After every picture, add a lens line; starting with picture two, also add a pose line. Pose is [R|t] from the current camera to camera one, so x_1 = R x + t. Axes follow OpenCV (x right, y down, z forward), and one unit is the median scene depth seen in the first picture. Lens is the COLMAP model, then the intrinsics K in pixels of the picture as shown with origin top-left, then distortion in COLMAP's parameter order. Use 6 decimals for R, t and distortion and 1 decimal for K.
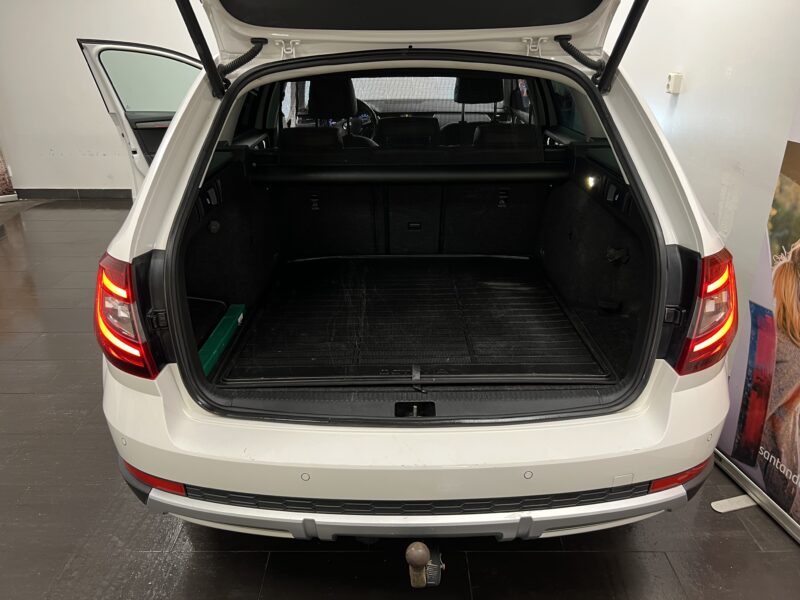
lens RADIAL K [[612.5, 0, 400.0], [0, 612.5, 300.0], [0, 0, 1]] dist [0.070279, -0.072263]
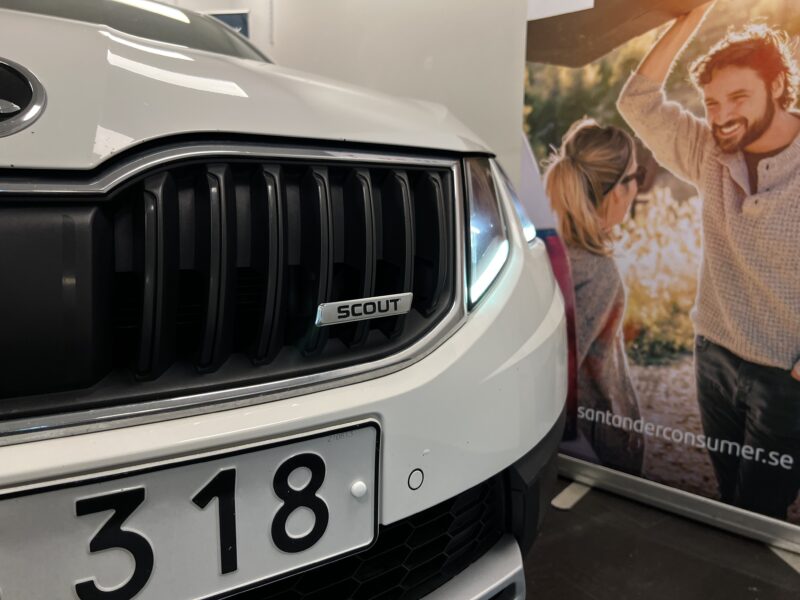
lens RADIAL K [[612.5, 0, 400.0], [0, 612.5, 300.0], [0, 0, 1]] dist [0.070279, -0.072263]
pose [[0.793000, -0.094620, 0.601829, -0.052259], [0.240115, 0.956443, -0.166015, 0.194222], [-0.559907, 0.276158, 0.781179, 0.520254]]
